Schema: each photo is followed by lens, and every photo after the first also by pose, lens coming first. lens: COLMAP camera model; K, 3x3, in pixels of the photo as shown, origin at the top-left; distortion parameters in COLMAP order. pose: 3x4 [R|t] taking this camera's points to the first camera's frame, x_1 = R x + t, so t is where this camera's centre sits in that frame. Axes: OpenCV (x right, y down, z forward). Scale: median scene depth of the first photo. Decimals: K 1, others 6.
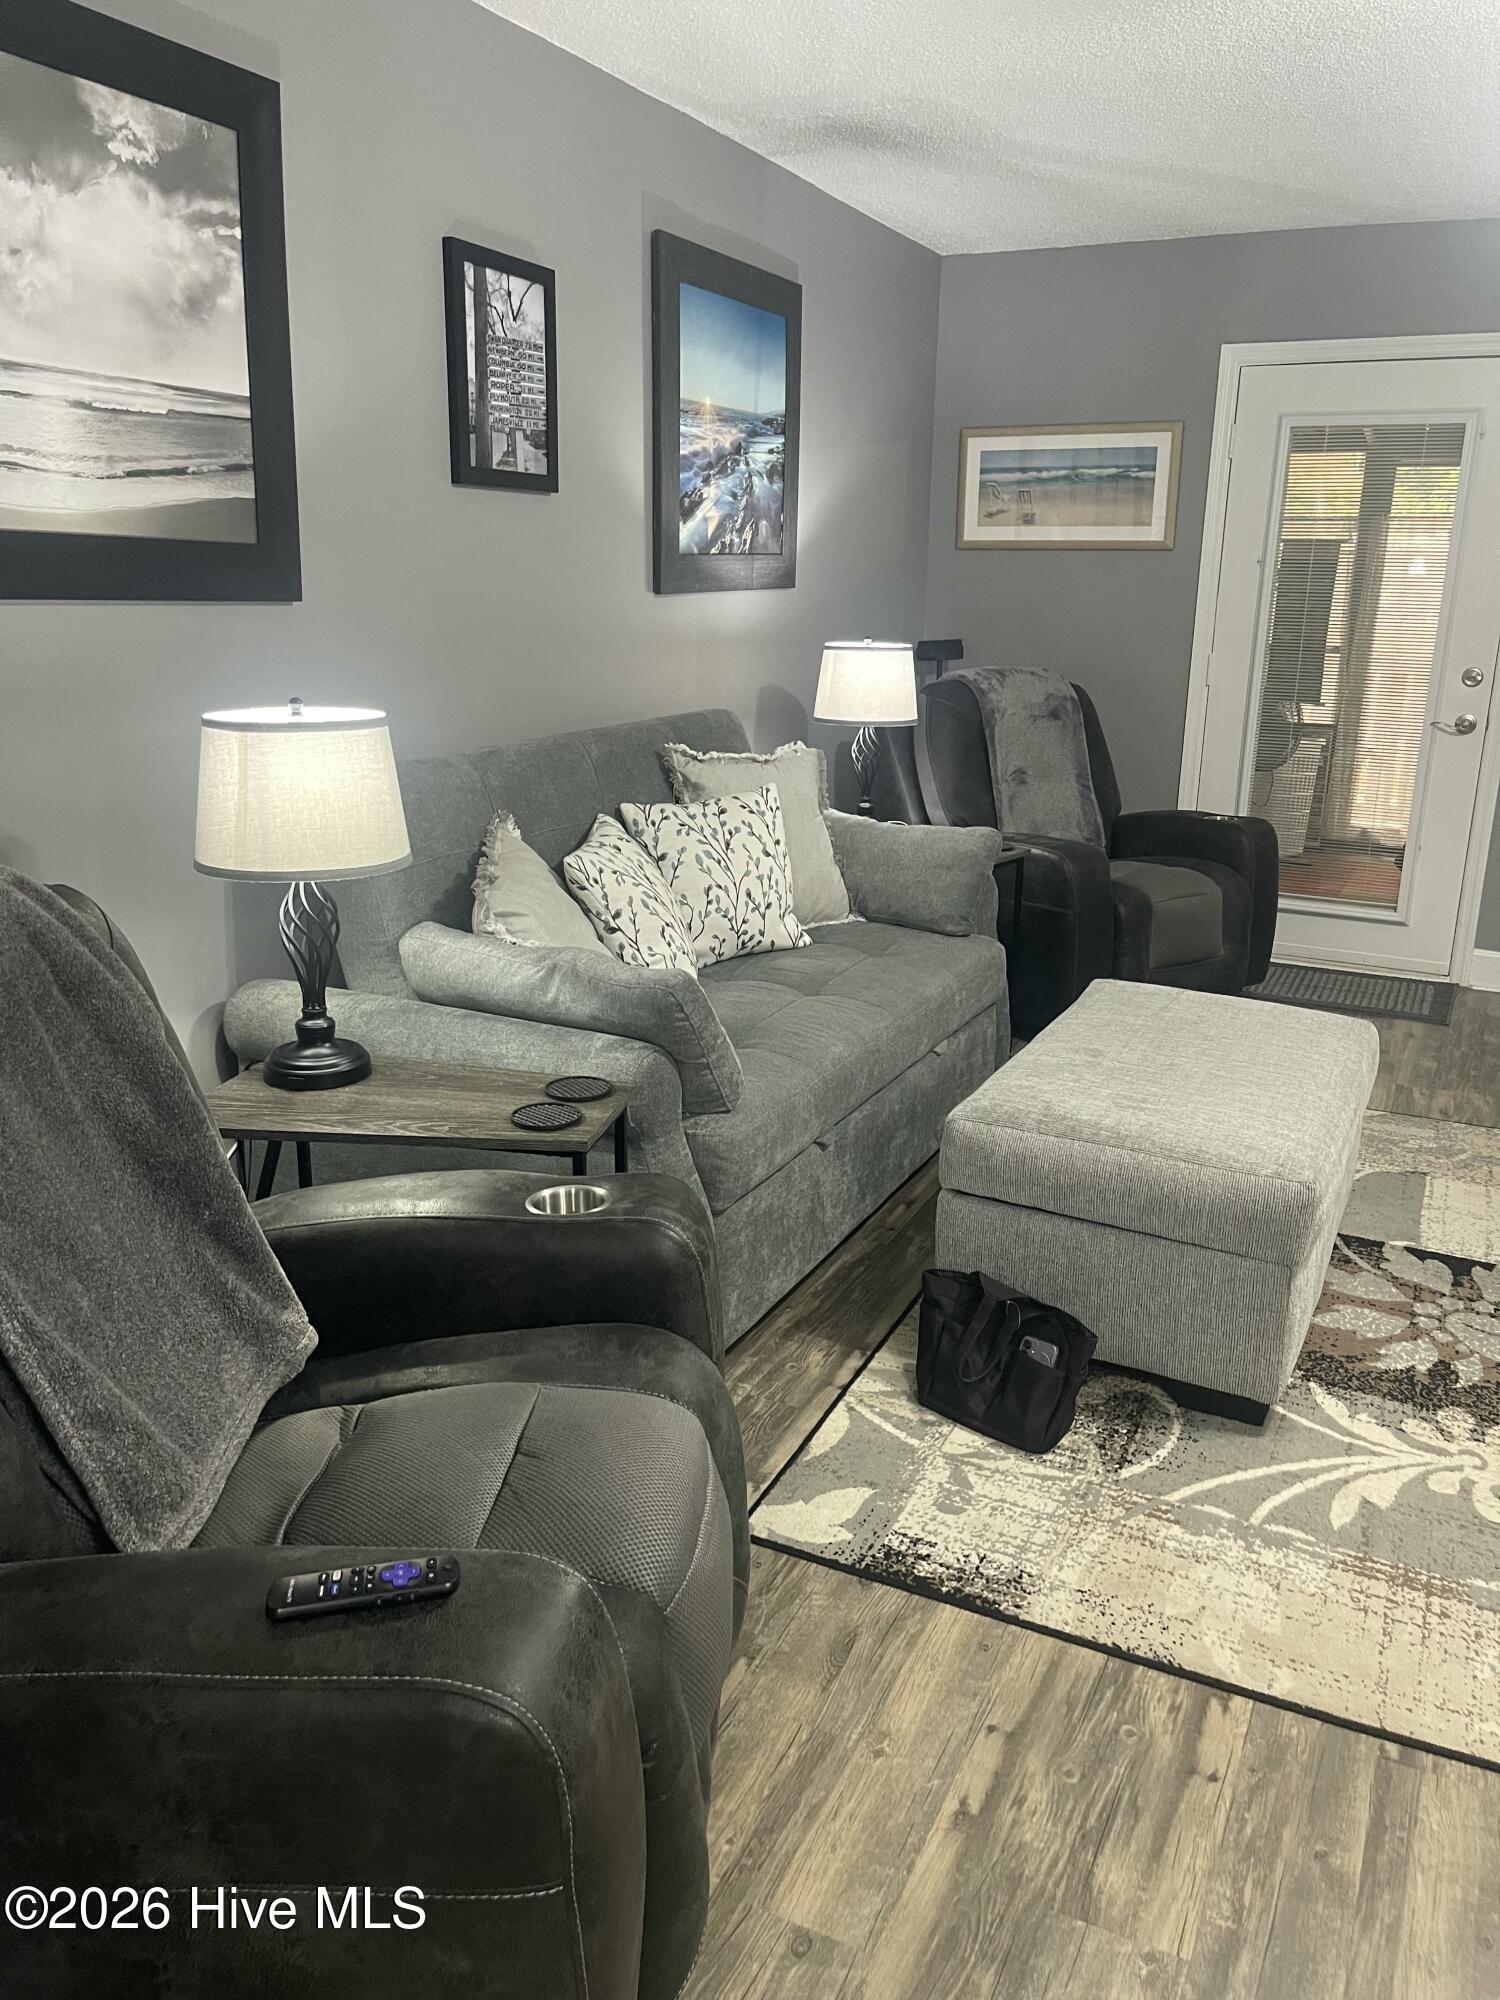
lens RADIAL K [[1510.4, 0, 758.1], [0, 1510.4, 994.8], [0, 0, 1]] dist [0.055020, -0.071543]
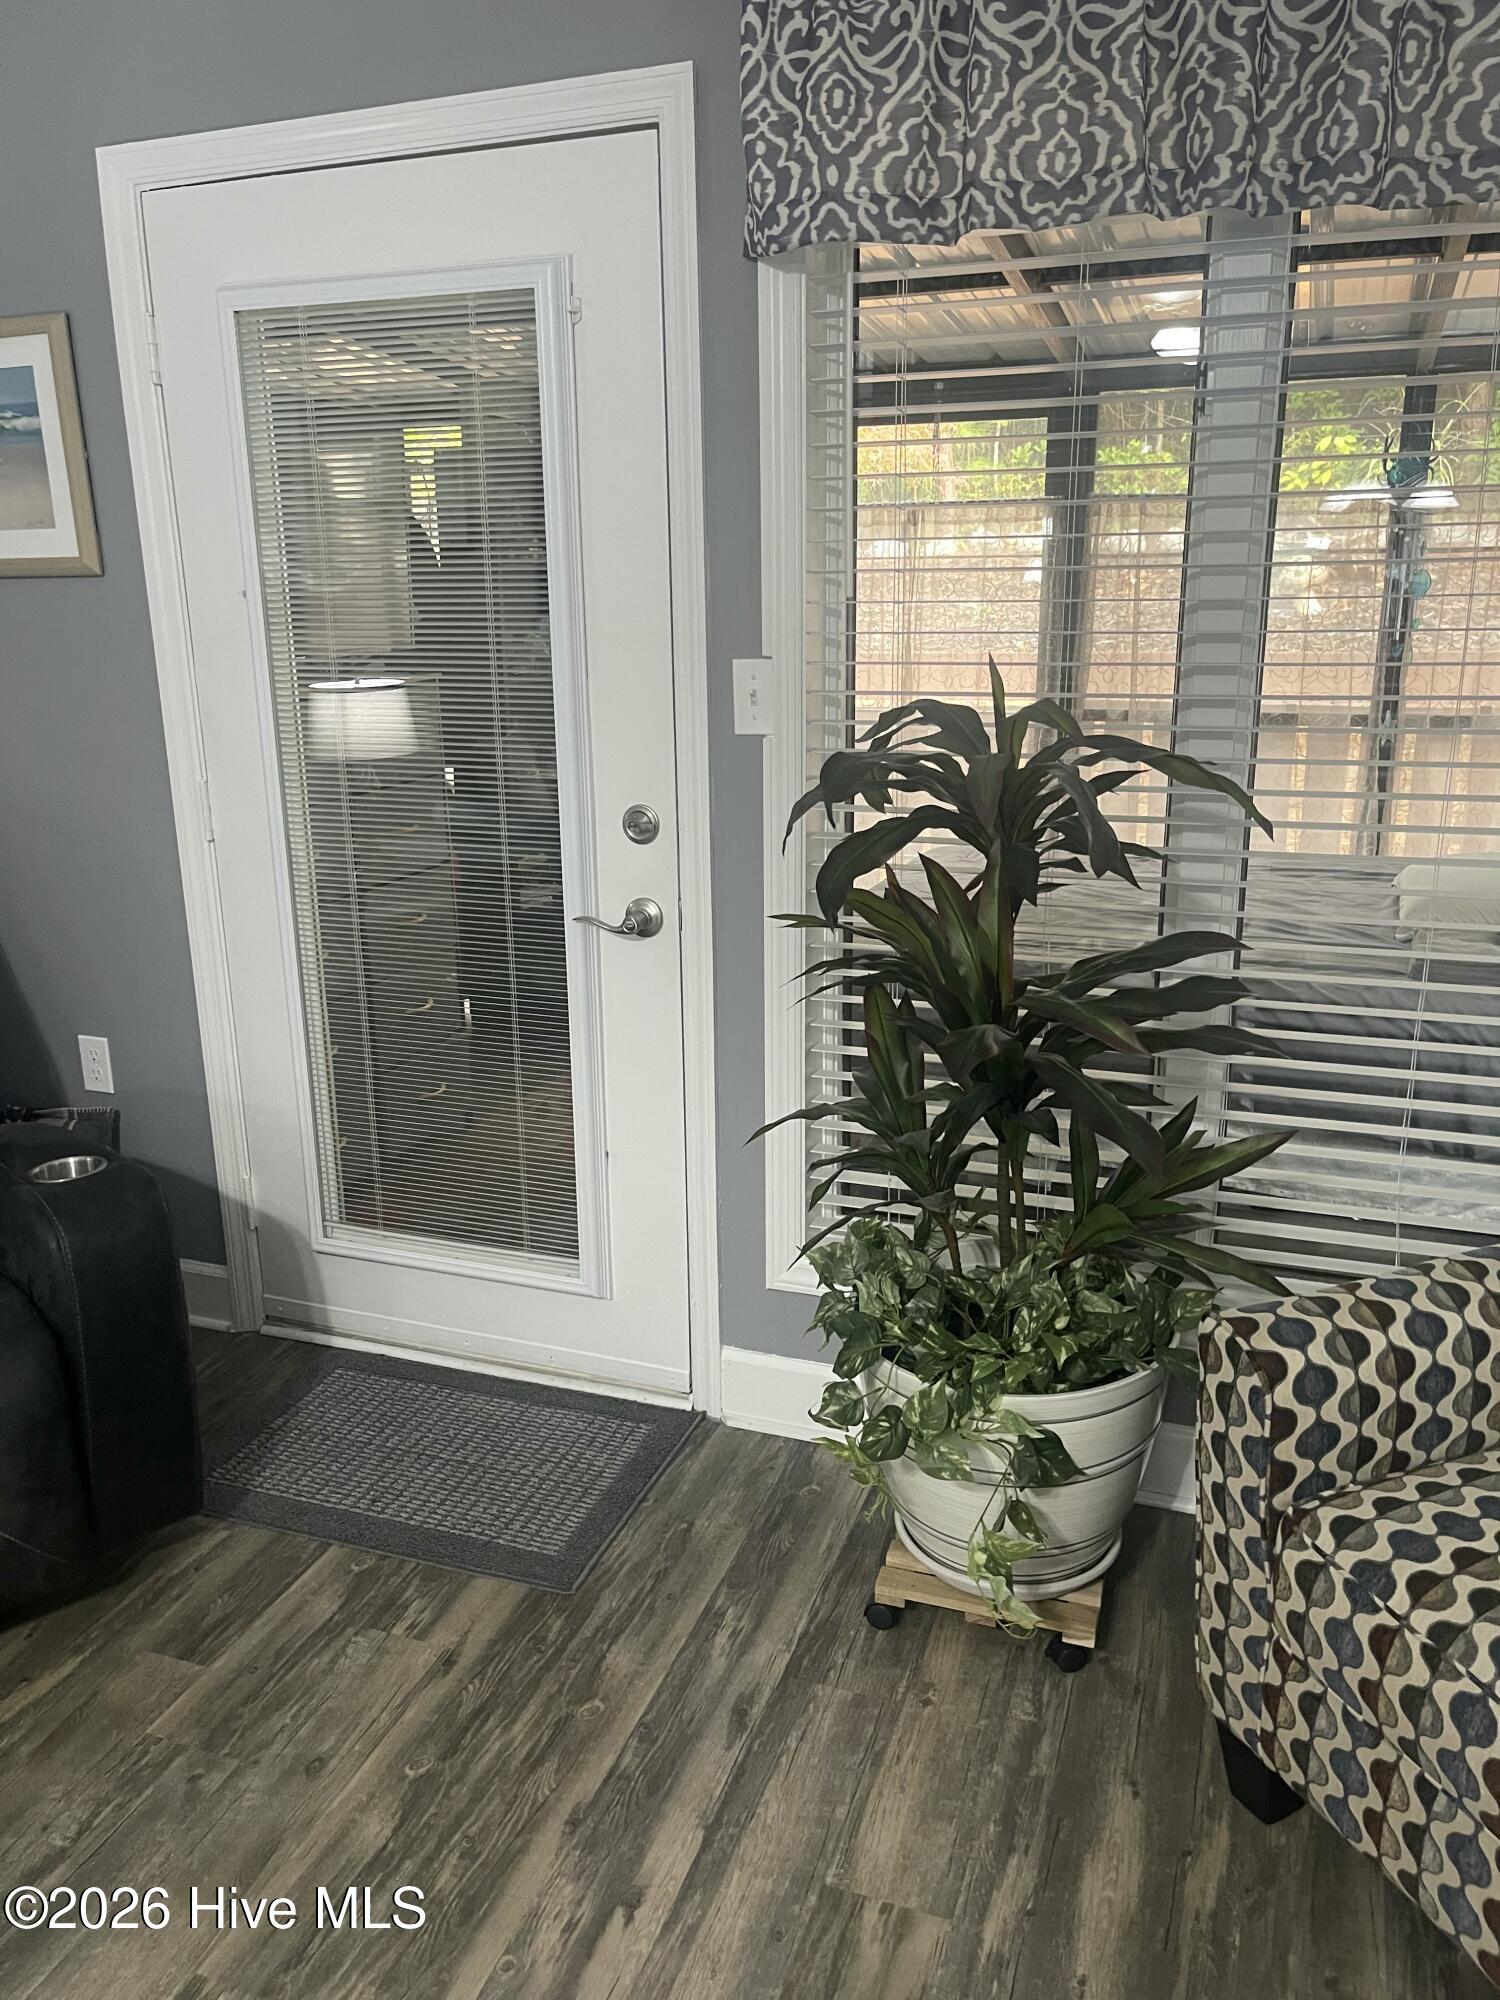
lens RADIAL K [[1489.6, 0, 755.7], [0, 1489.6, 995.7], [0, 0, 1]] dist [0.067055, -0.073686]
pose [[0.994267, -0.053833, 0.092387, 0.848058], [0.054745, 0.998473, -0.007361, -0.274684], [-0.091849, 0.012377, 0.995696, 0.965319]]
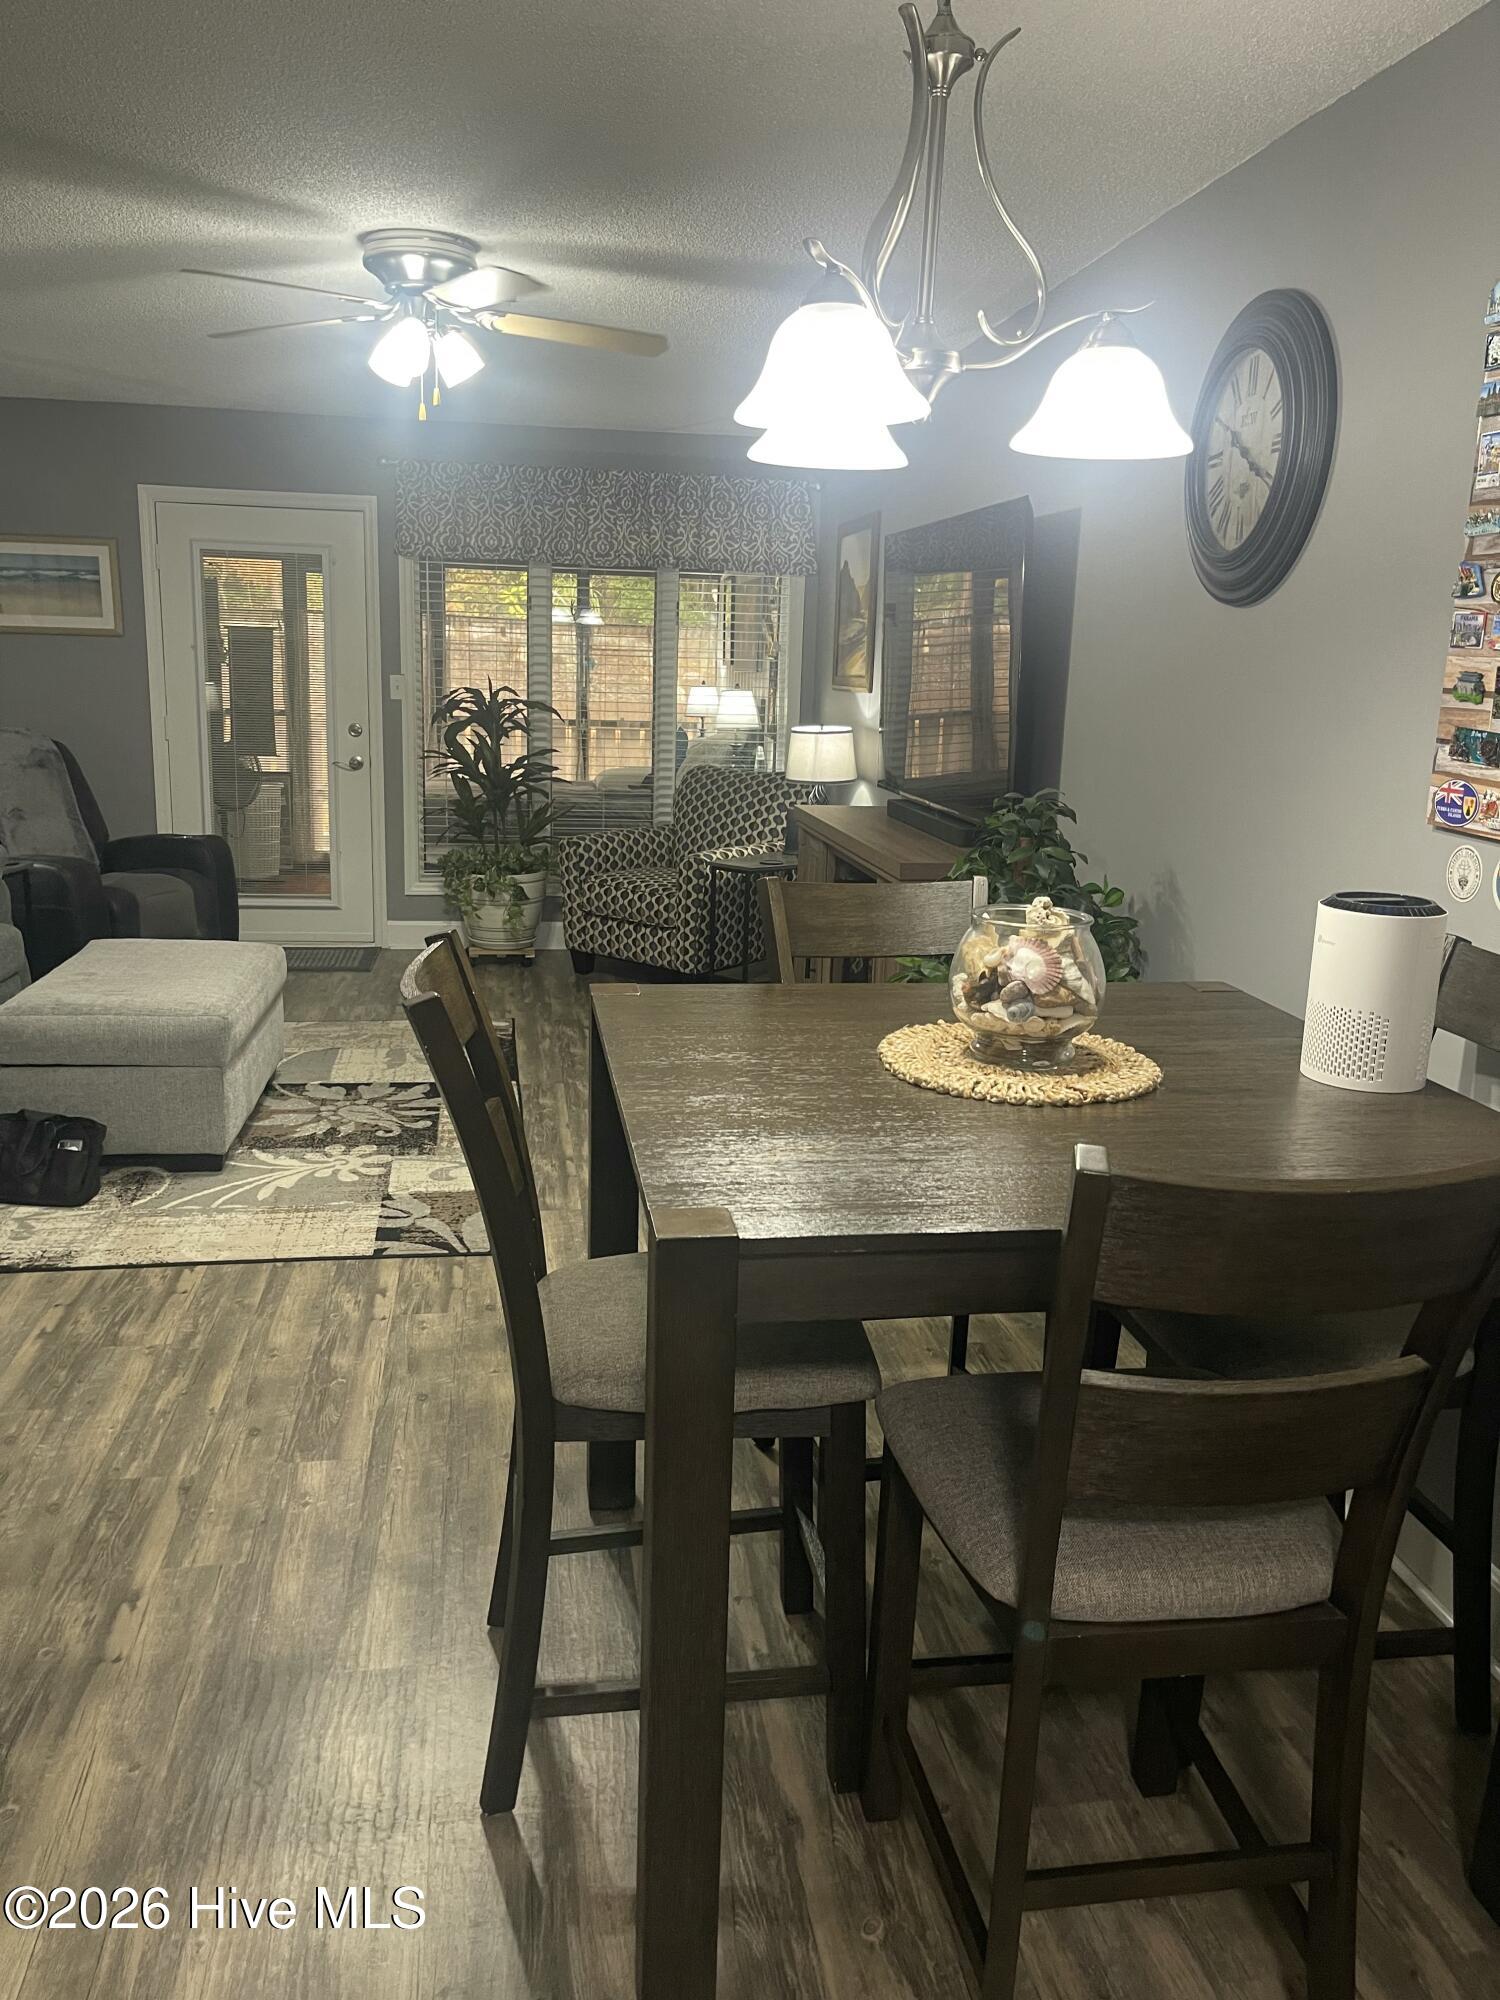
lens RADIAL K [[1513.3, 0, 729.6], [0, 1513.3, 980.0], [0, 0, 1]] dist [0.067894, -0.079686]
pose [[0.826510, -0.110852, 0.551899, -0.098948], [0.139602, 0.990155, -0.010187, 0.158844], [-0.545337, 0.085466, 0.833849, -0.661884]]
